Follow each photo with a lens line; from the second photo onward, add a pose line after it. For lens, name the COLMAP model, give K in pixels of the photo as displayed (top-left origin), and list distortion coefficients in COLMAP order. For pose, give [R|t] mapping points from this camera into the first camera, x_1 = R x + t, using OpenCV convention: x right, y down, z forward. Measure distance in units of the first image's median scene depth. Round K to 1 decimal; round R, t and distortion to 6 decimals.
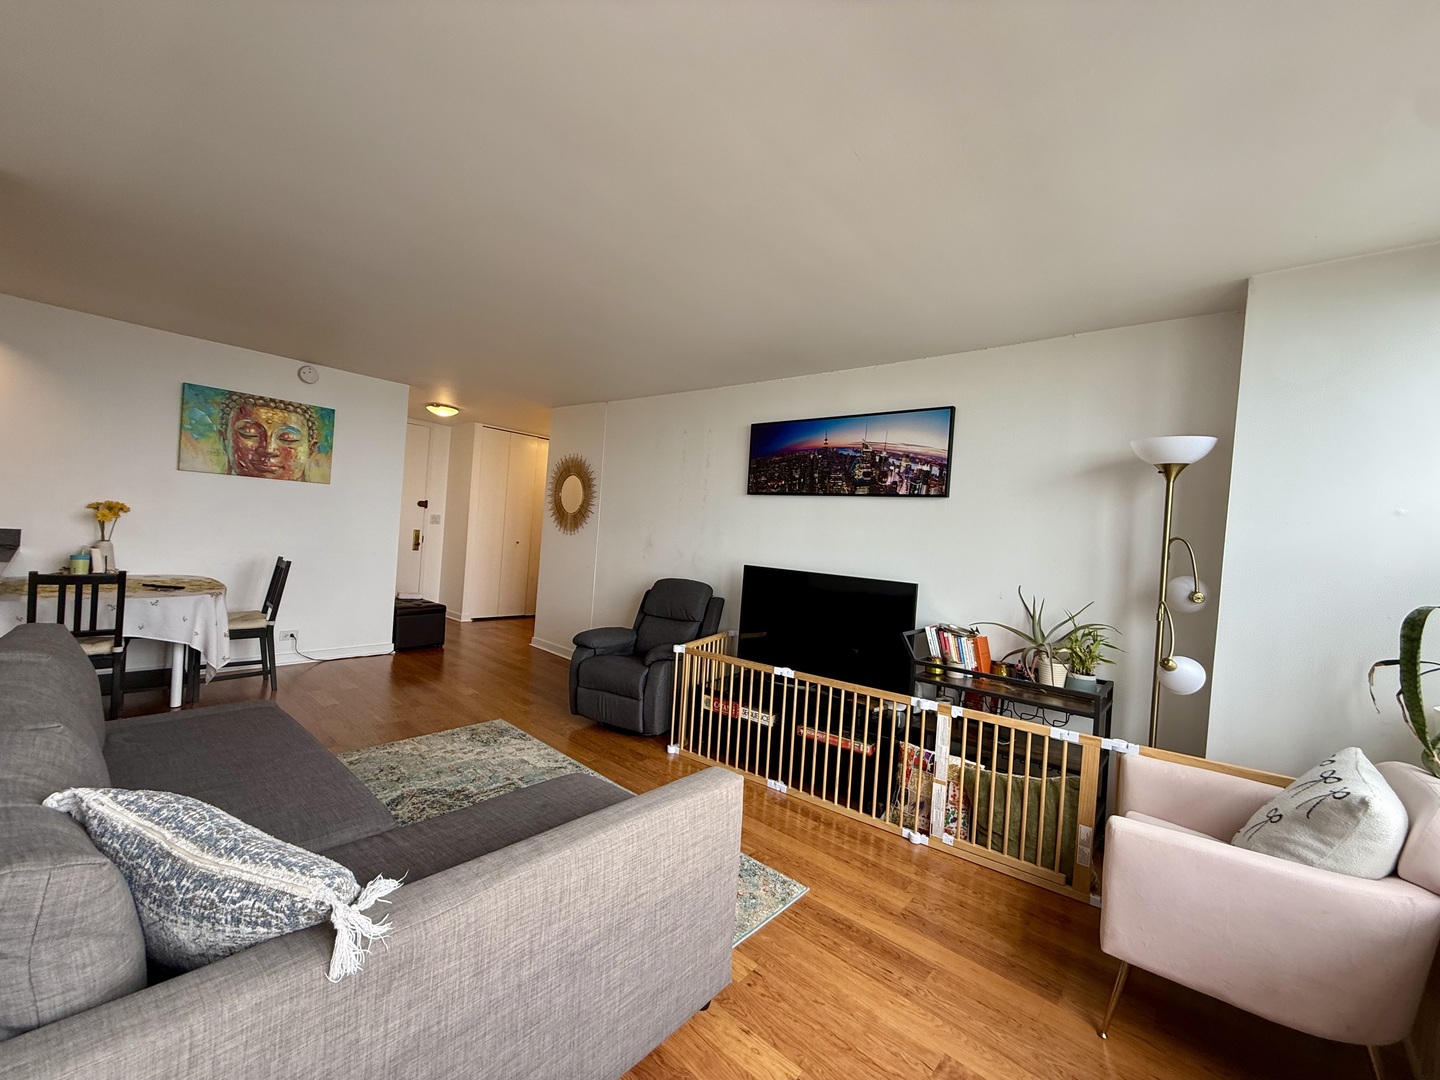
lens RADIAL K [[572.5, 0, 722.2], [0, 572.5, 535.3], [0, 0, 1]] dist [-0.002391, -0.000473]
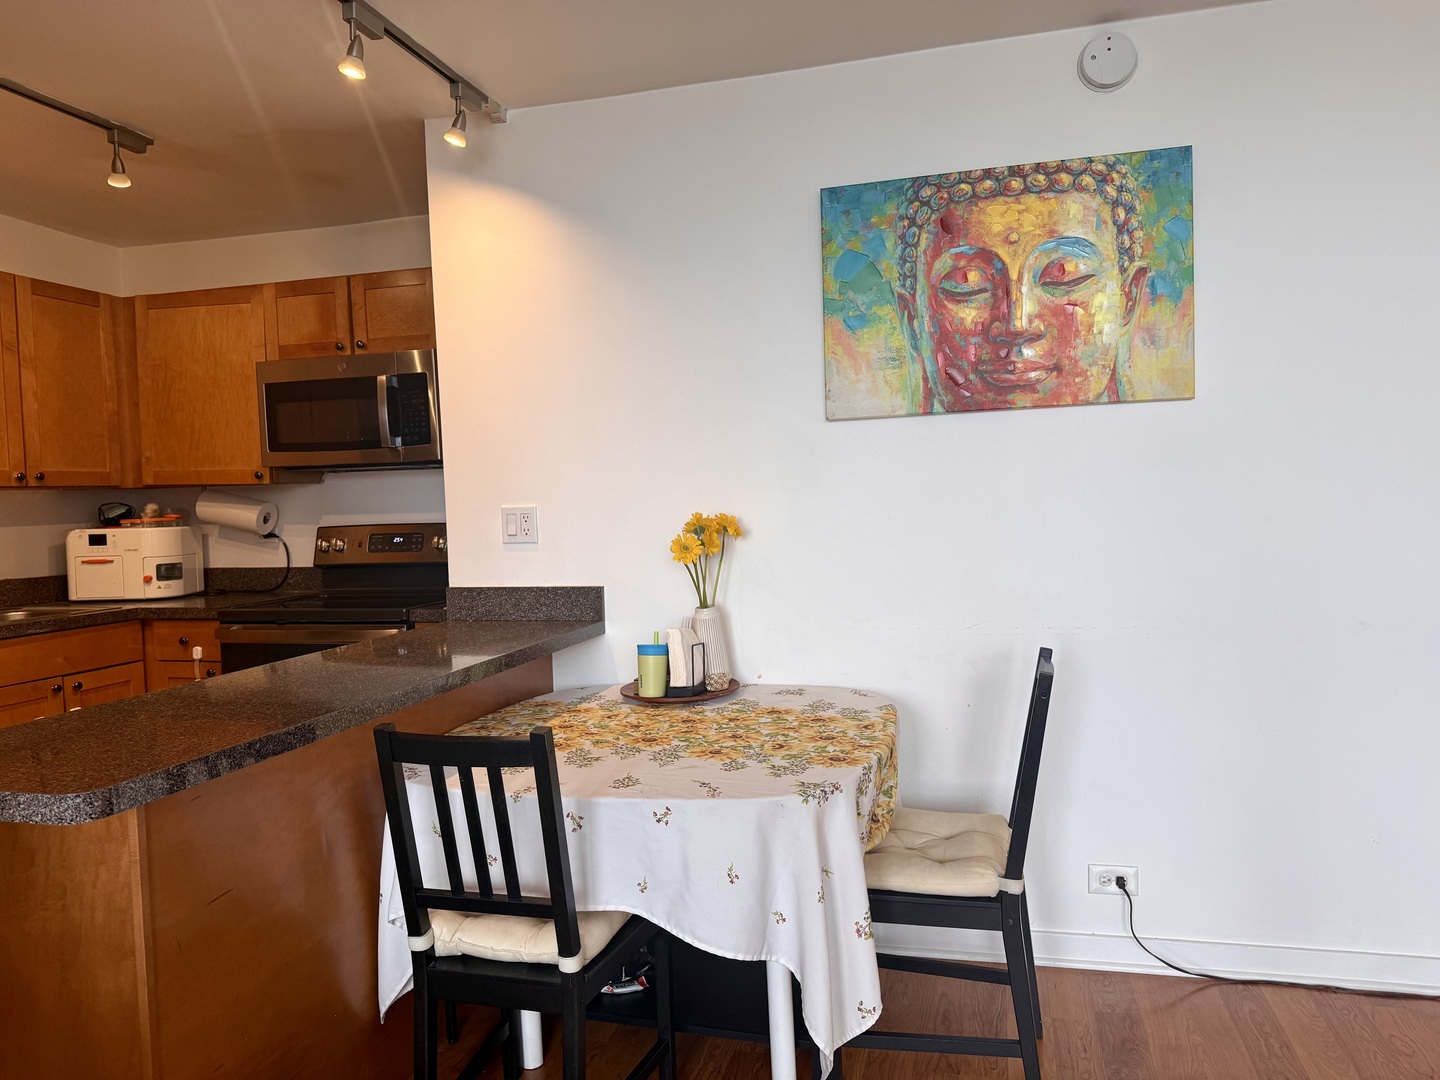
lens RADIAL K [[1006.8, 0, 713.8], [0, 1006.8, 555.1], [0, 0, 1]] dist [0.054764, -0.073500]
pose [[0.425091, -0.042231, -0.904165, -0.345930], [0.056525, 0.998200, -0.020048, -0.012408], [0.903384, -0.042586, 0.426713, 0.594359]]
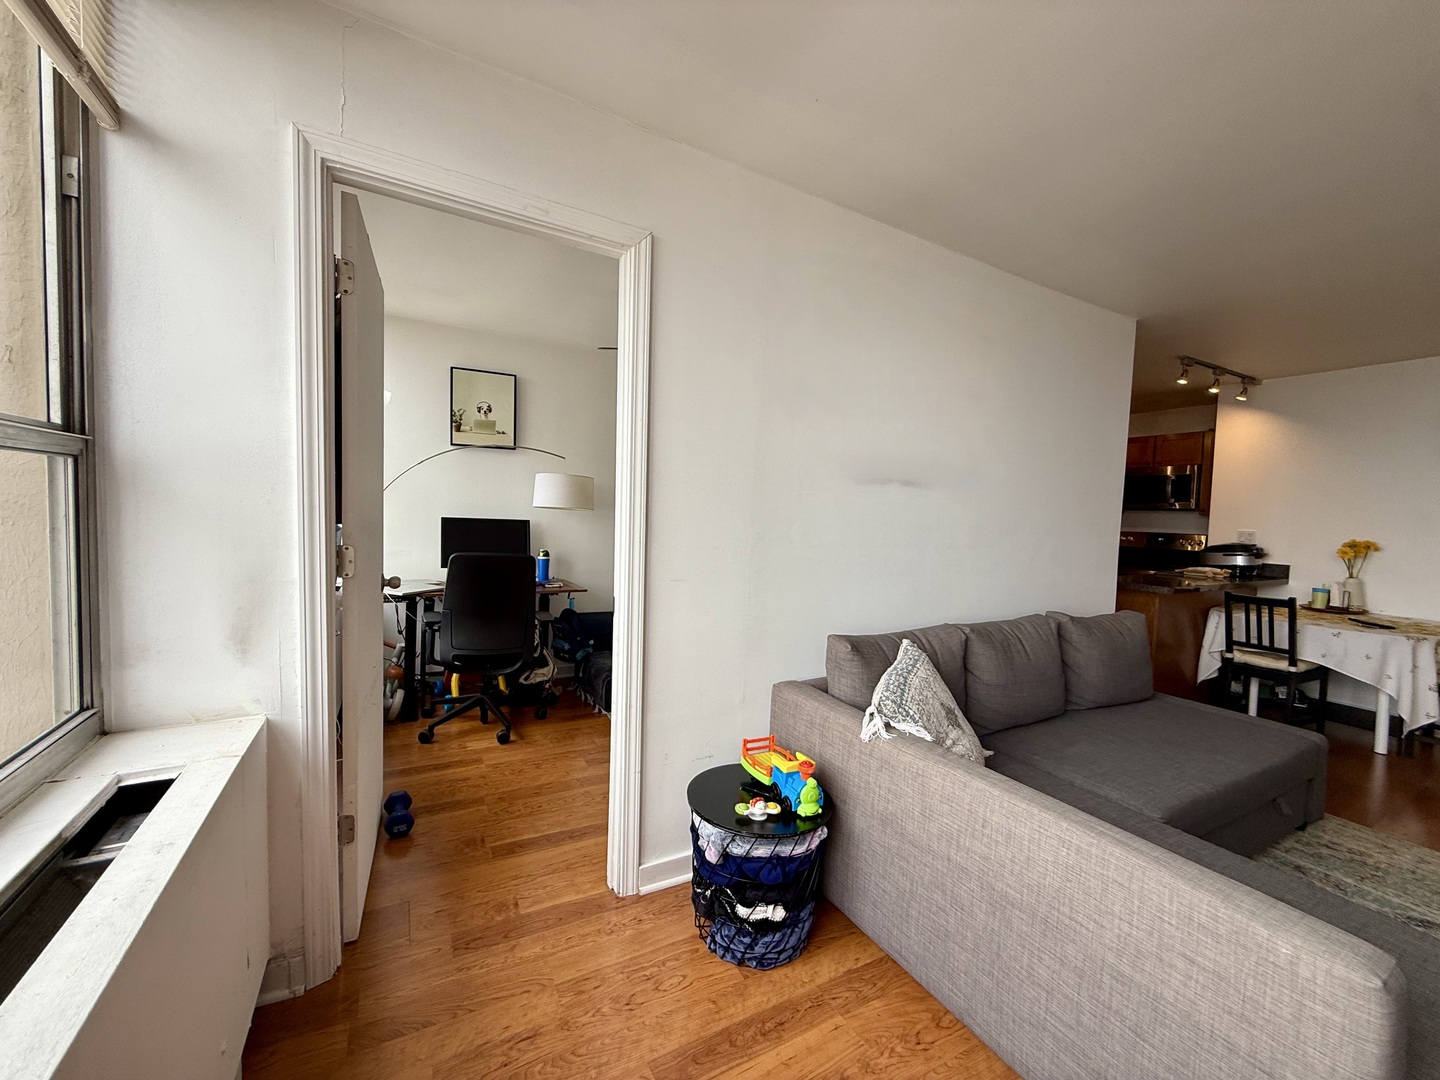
lens RADIAL K [[572.5, 0, 712.9], [0, 572.5, 537.5], [0, 0, 1]] dist [-0.002391, -0.000473]
pose [[-0.349156, -0.043927, -0.936035, 0.268730], [-0.068478, 0.997426, -0.021264, 0.032823], [0.934559, 0.056674, -0.351265, 0.230444]]
